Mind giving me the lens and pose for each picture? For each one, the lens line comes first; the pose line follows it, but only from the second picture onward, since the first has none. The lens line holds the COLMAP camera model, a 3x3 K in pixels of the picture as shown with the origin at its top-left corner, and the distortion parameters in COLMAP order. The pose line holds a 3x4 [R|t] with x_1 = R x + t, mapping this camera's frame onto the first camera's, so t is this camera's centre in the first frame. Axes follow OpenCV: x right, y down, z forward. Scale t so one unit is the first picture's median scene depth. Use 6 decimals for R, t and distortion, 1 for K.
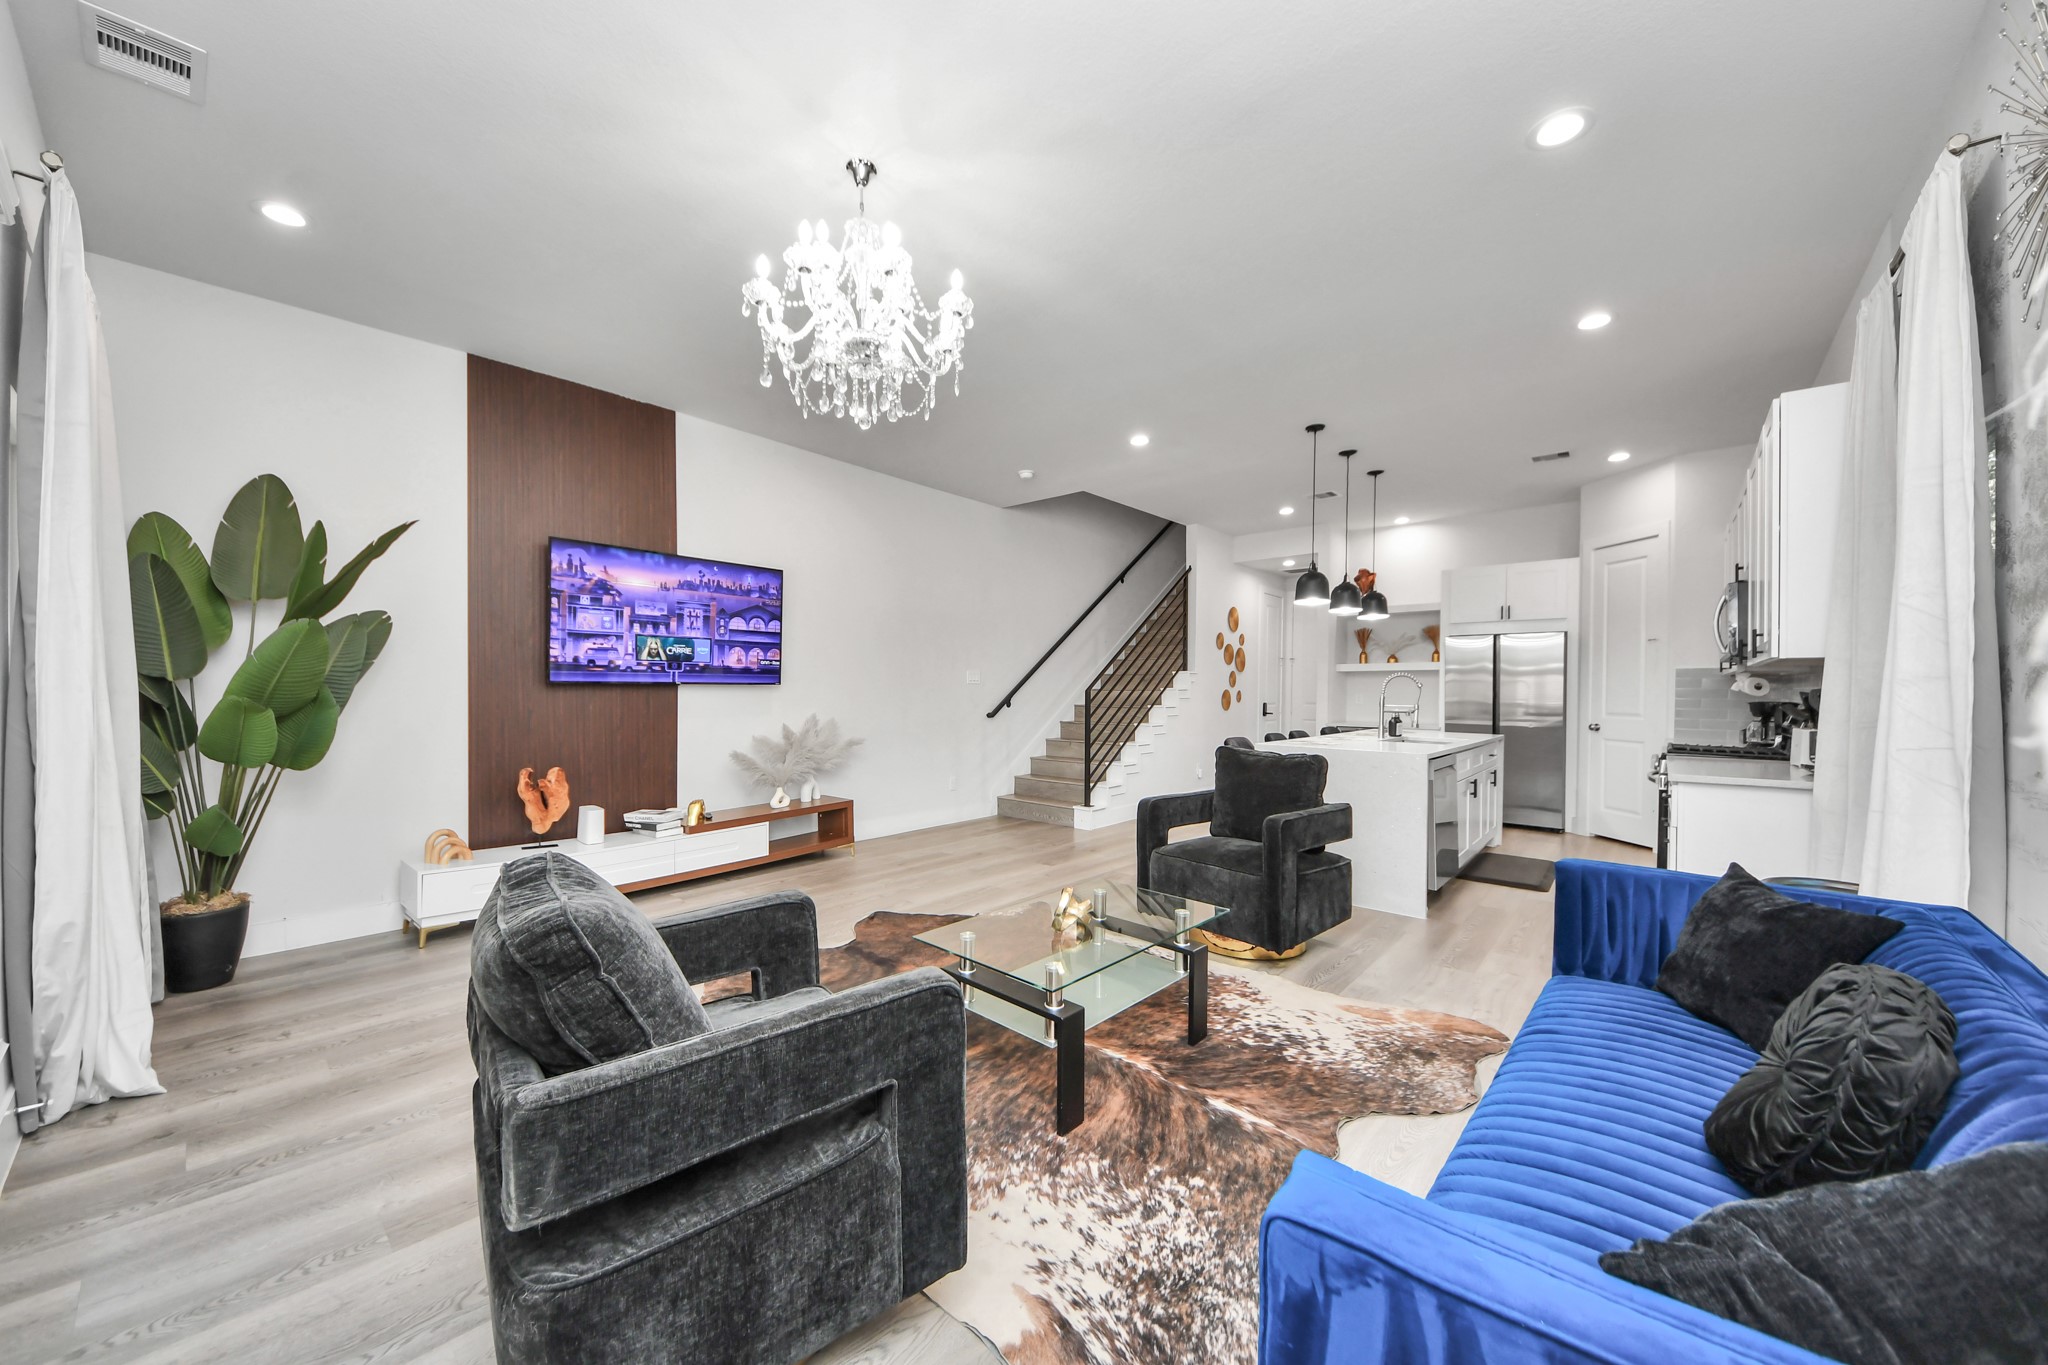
lens RADIAL K [[736.9, 0, 1019.1], [0, 736.9, 692.8], [0, 0, 1]] dist [0.006459, -0.009349]
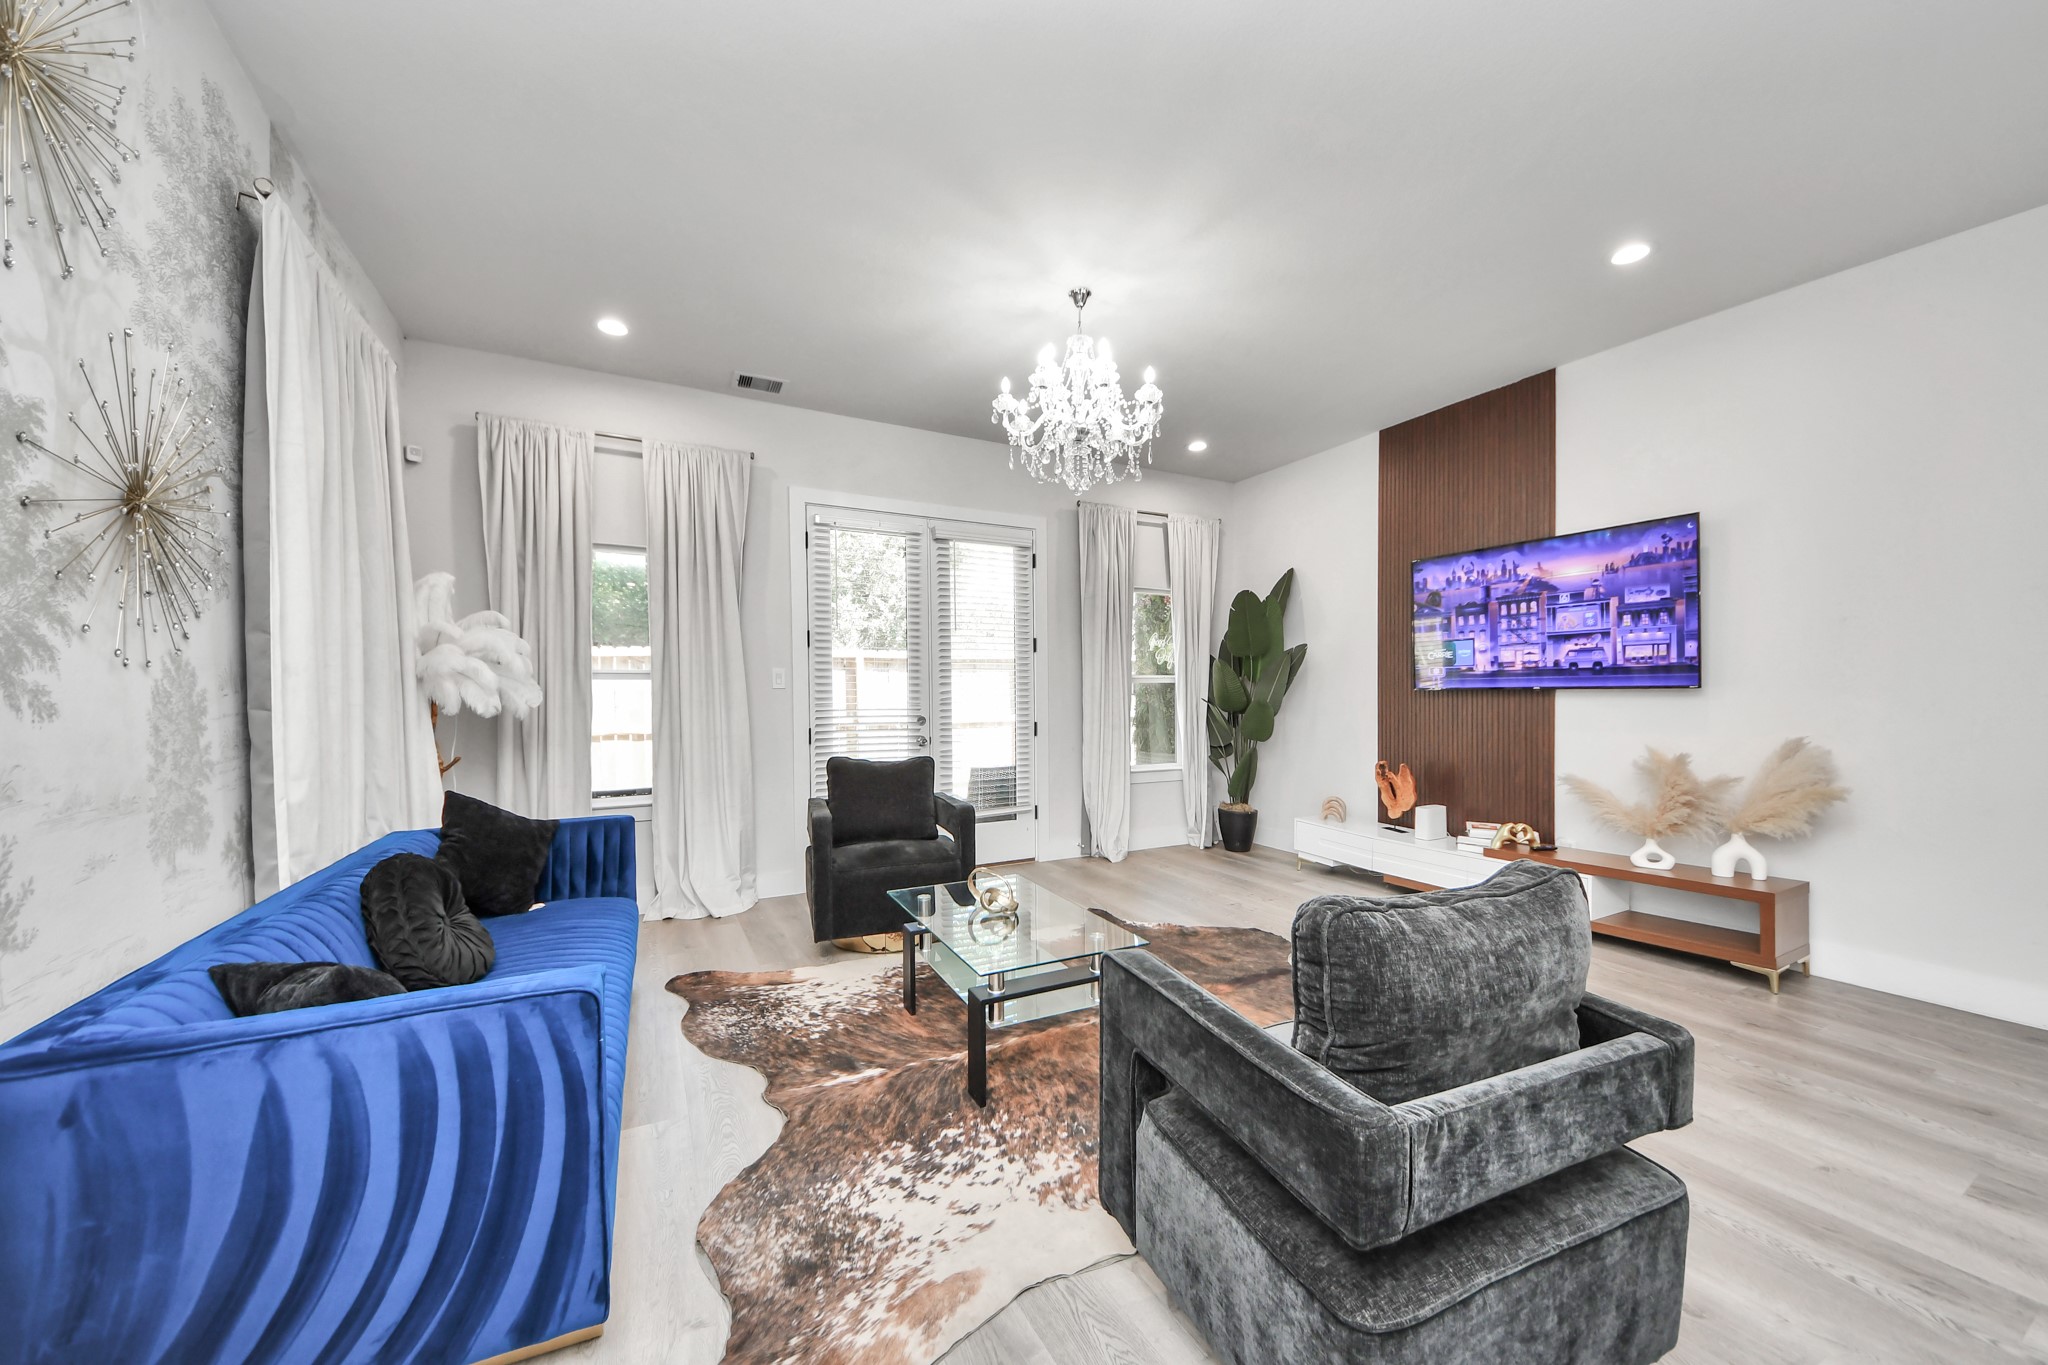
lens RADIAL K [[736.9, 0, 1020.2], [0, 736.9, 713.1], [0, 0, 1]] dist [0.006459, -0.009349]
pose [[-0.362855, 0.023788, -0.931542, 0.553787], [-0.000804, 0.999666, 0.025841, -0.005212], [0.931845, 0.010125, -0.362714, 0.732054]]
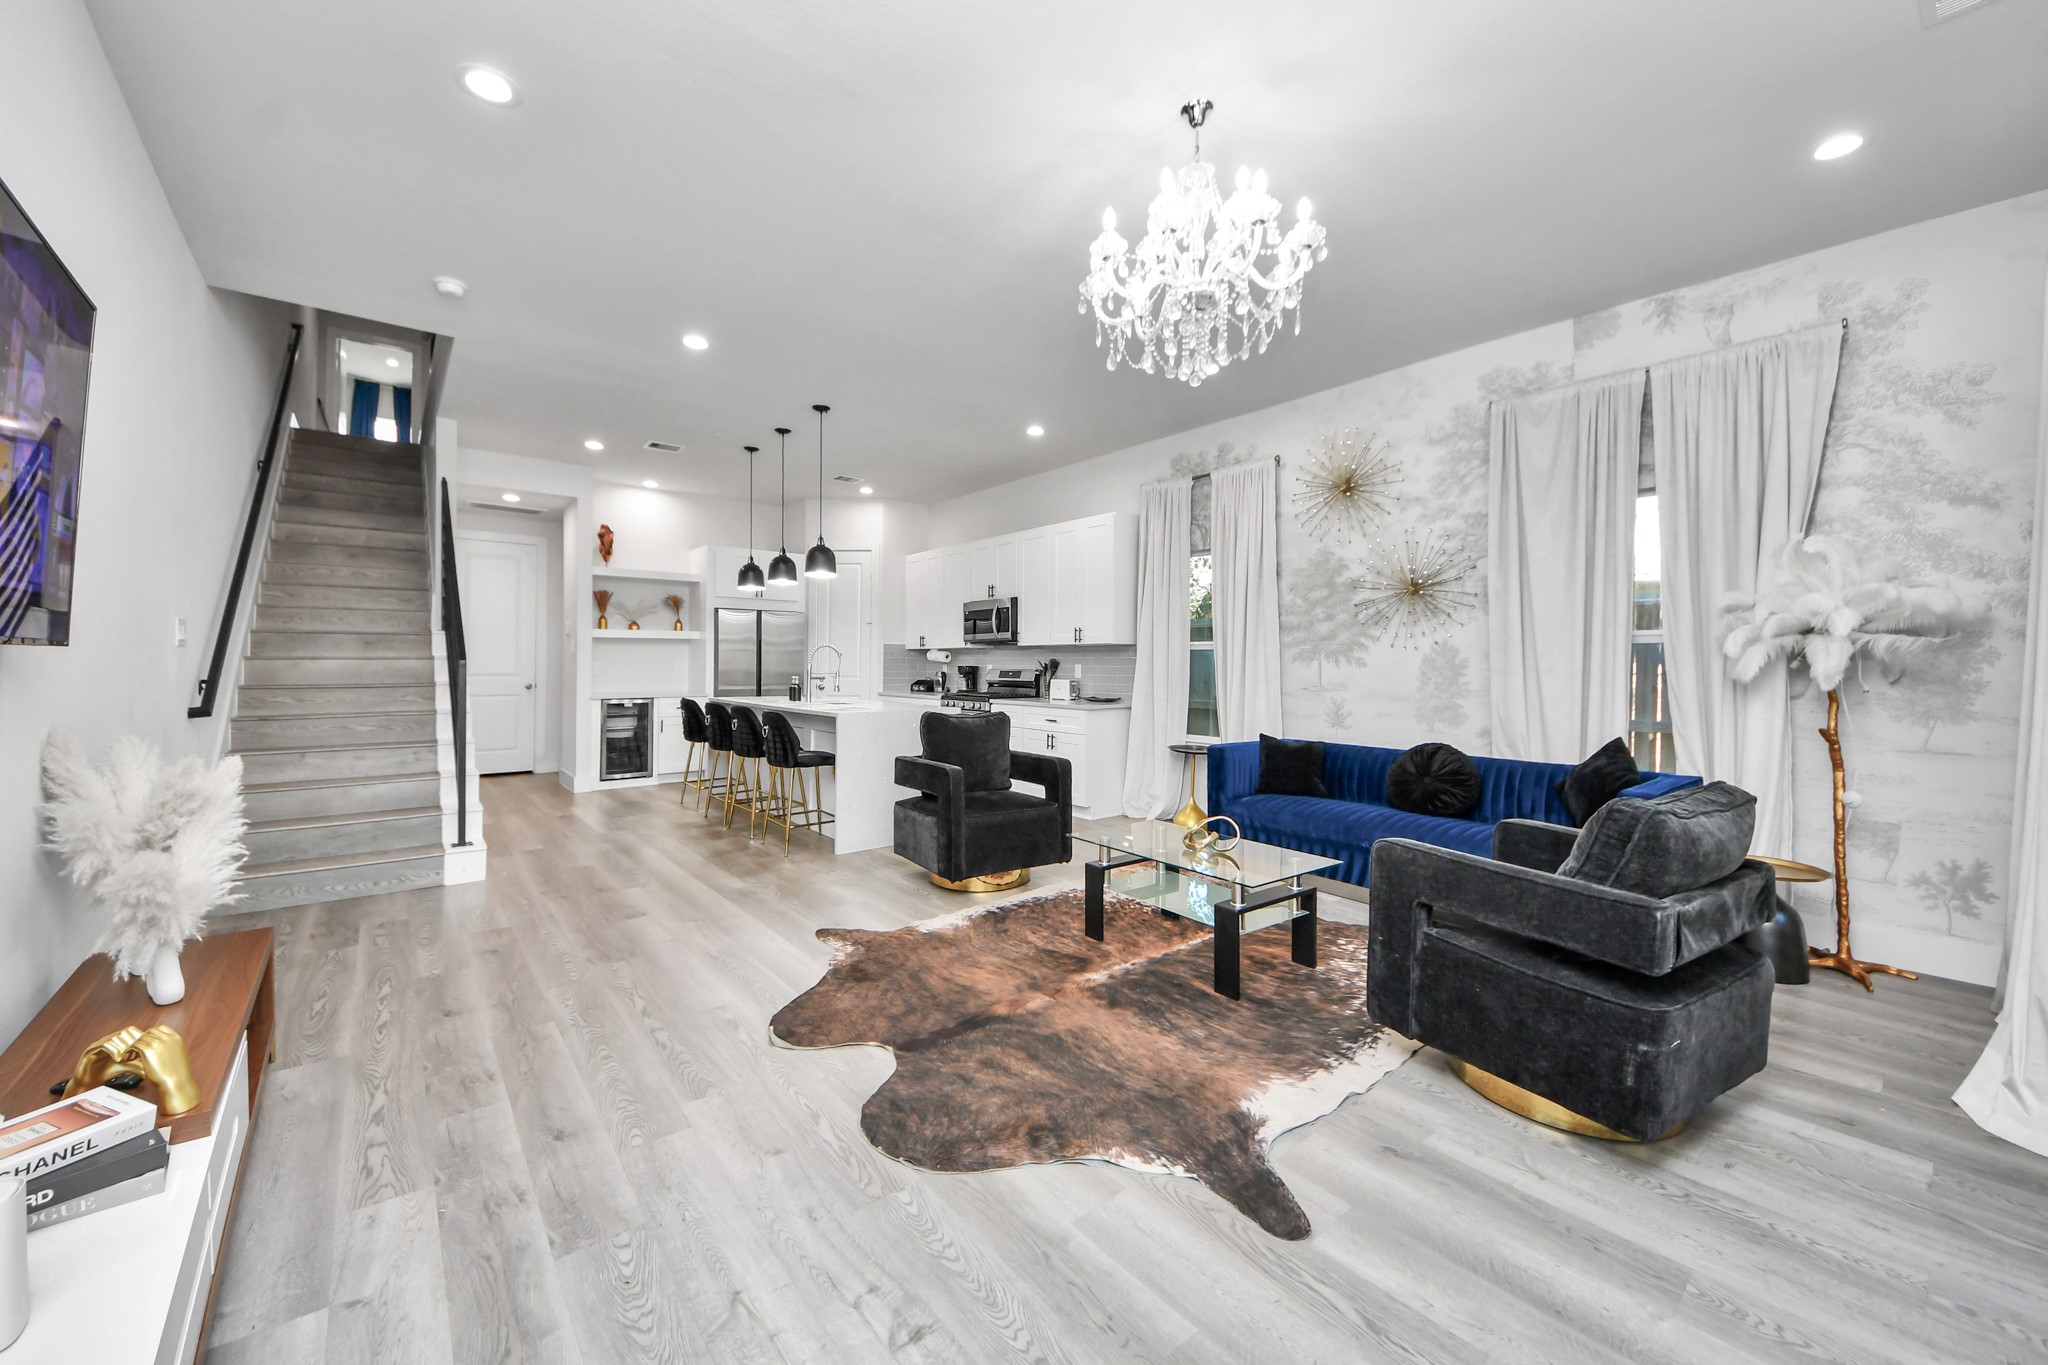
lens RADIAL K [[736.9, 0, 988.8], [0, 736.9, 685.9], [0, 0, 1]] dist [0.006459, -0.009349]
pose [[0.185689, -0.033308, 0.982044, -0.632652], [-0.003588, 0.999396, 0.034575, -0.001700], [-0.982602, -0.009944, 0.185457, 0.588066]]
